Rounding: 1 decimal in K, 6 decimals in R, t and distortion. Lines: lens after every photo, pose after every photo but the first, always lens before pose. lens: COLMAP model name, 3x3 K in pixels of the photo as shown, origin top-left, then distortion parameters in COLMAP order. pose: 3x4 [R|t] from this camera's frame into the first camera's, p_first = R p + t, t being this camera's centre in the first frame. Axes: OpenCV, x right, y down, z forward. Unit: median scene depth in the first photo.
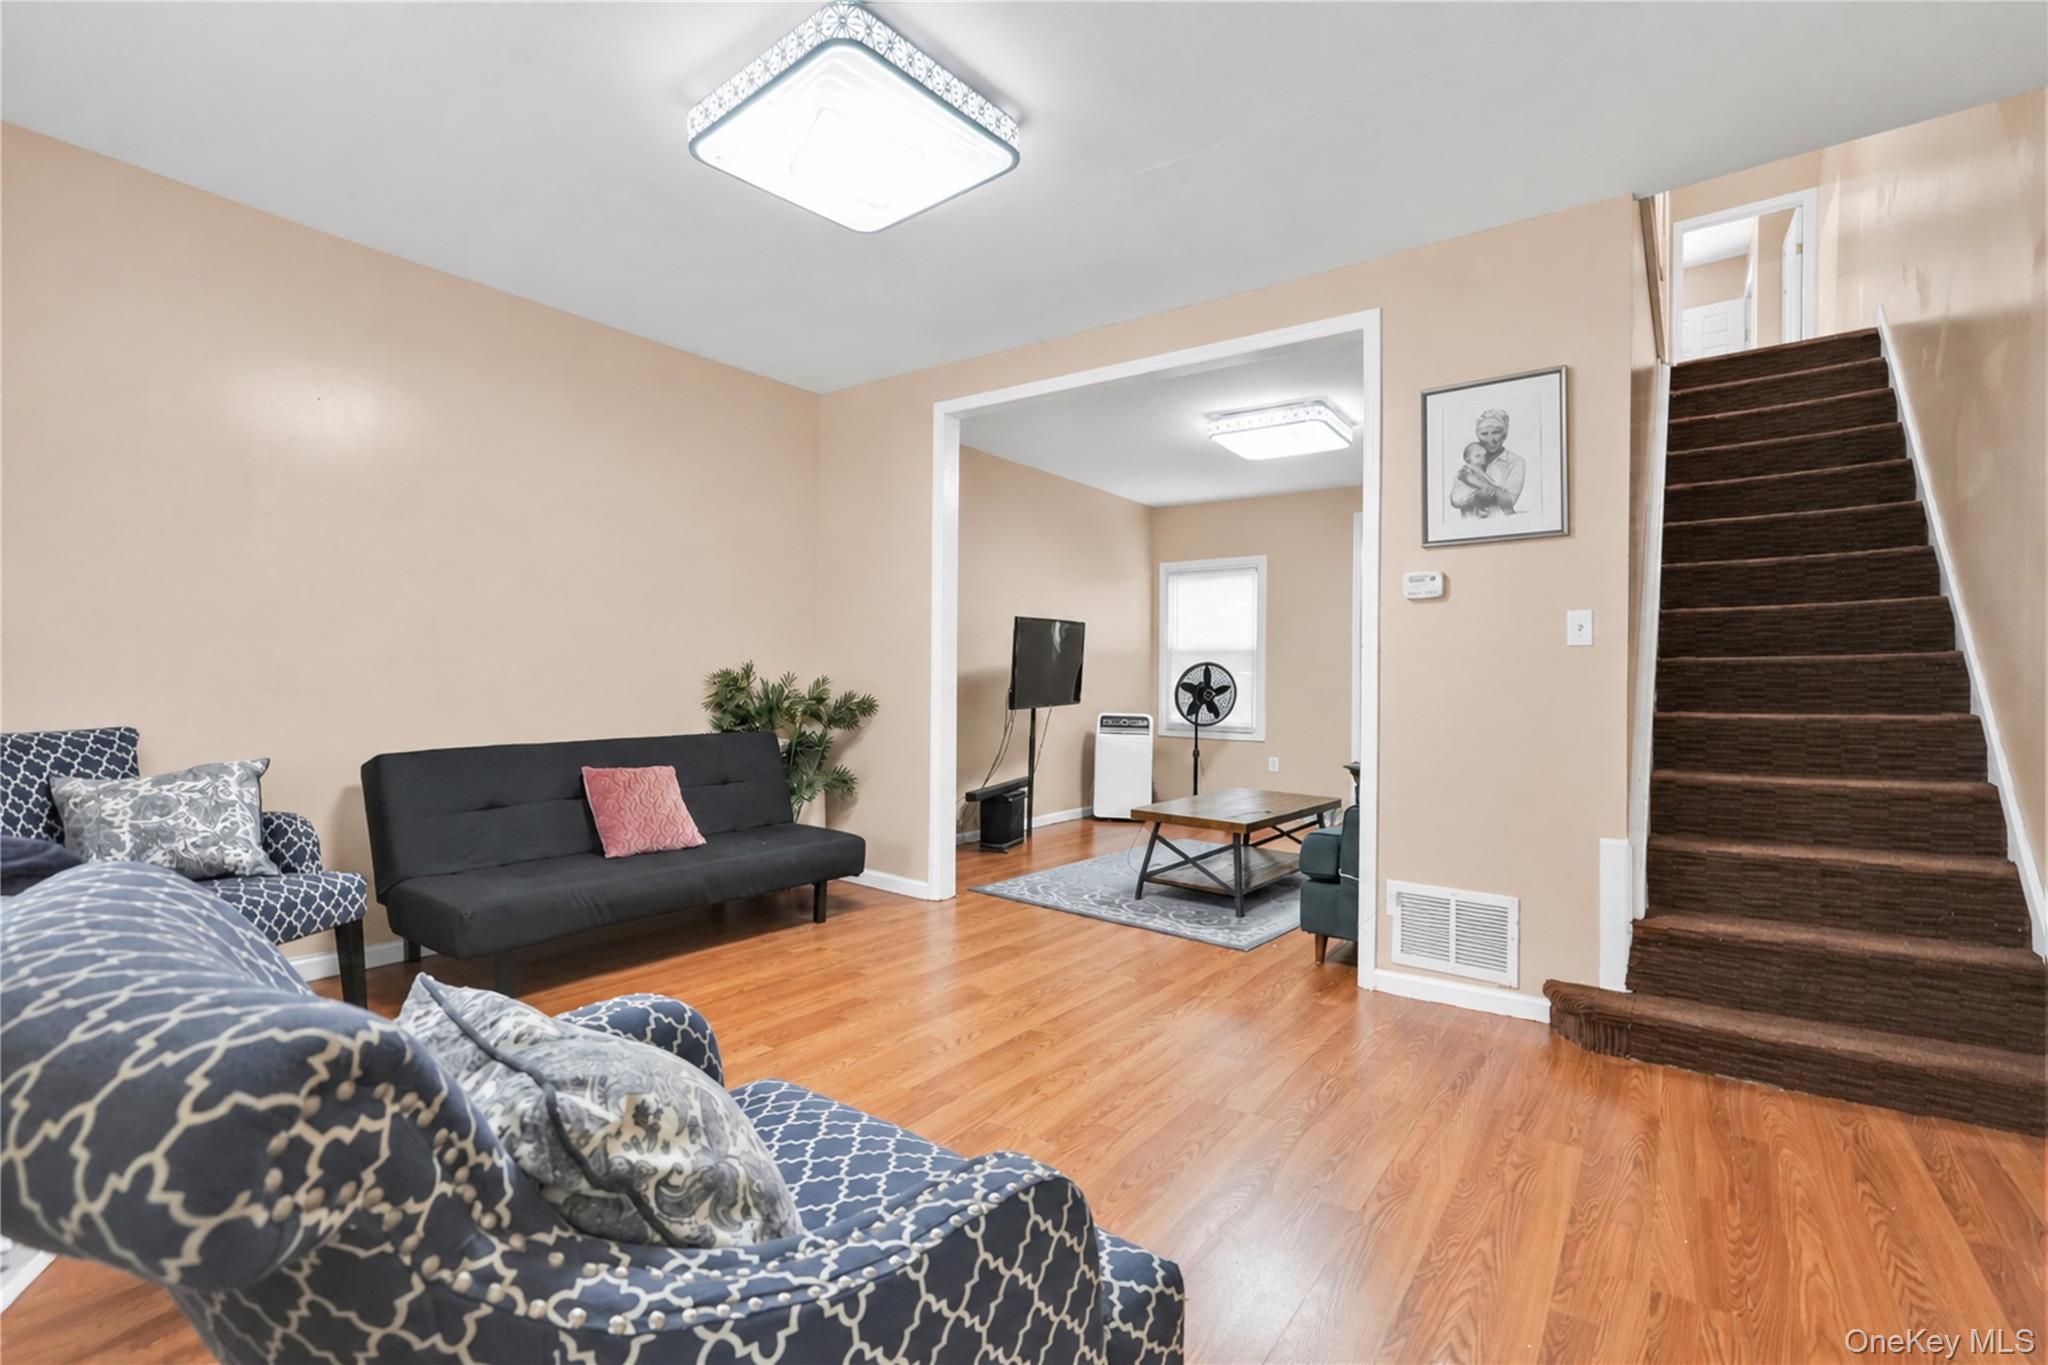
lens RADIAL K [[911.7, 0, 1031.3], [0, 911.7, 686.7], [0, 0, 1]] dist [-0.000545, 0.000396]
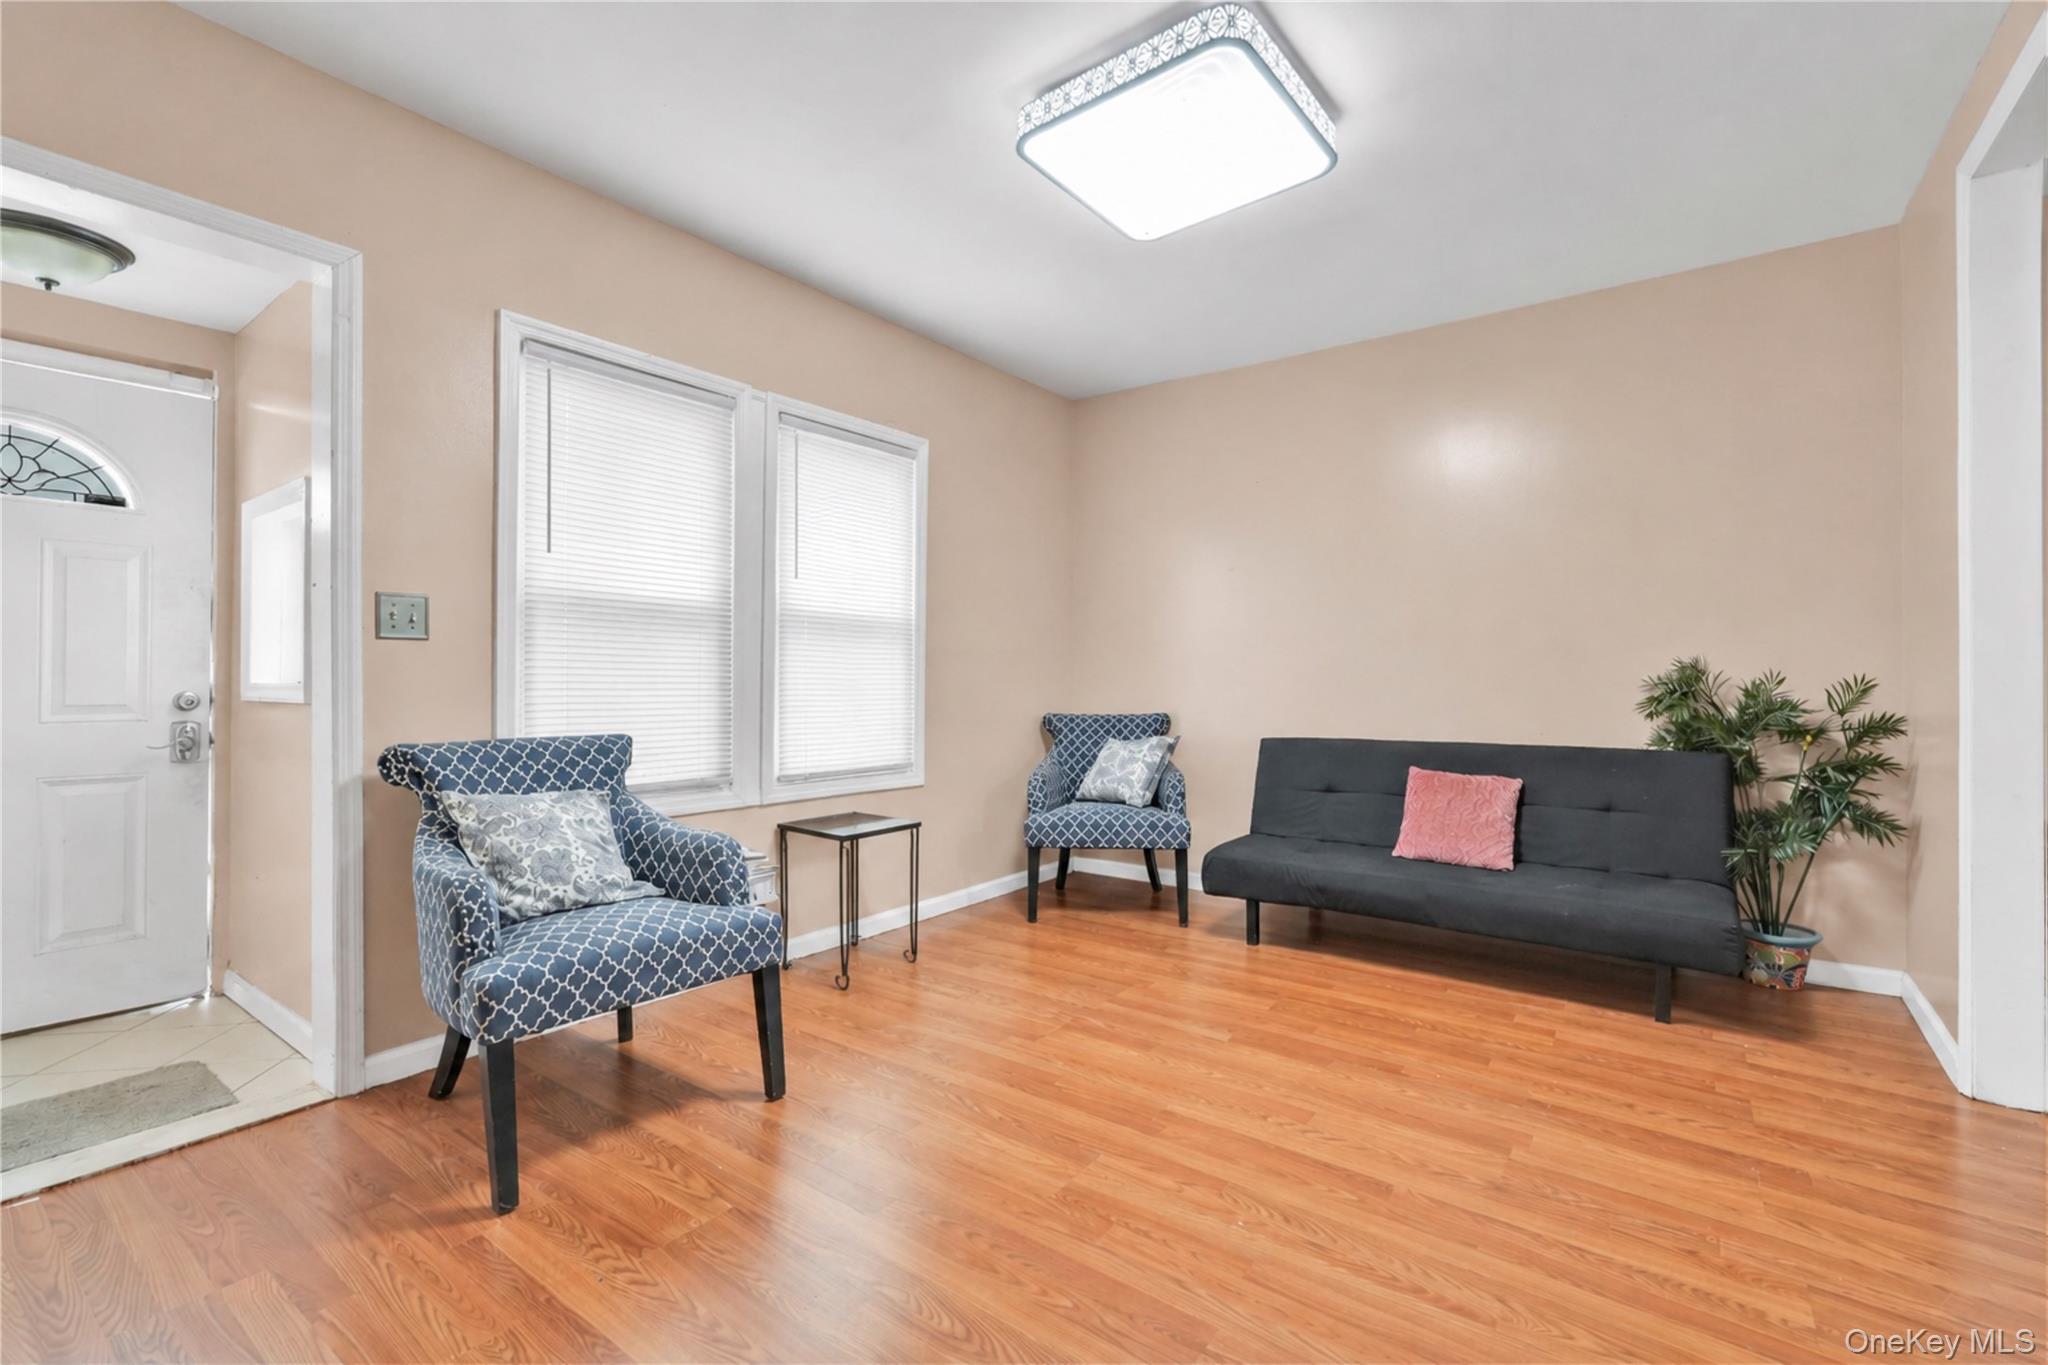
lens RADIAL K [[911.7, 0, 1031.3], [0, 911.7, 686.7], [0, 0, 1]] dist [-0.000545, 0.000396]
pose [[-0.053359, -0.014057, -0.998476, 0.363160], [0.008710, 0.999856, -0.014542, 0.003463], [0.998537, -0.009472, -0.053229, 0.394066]]
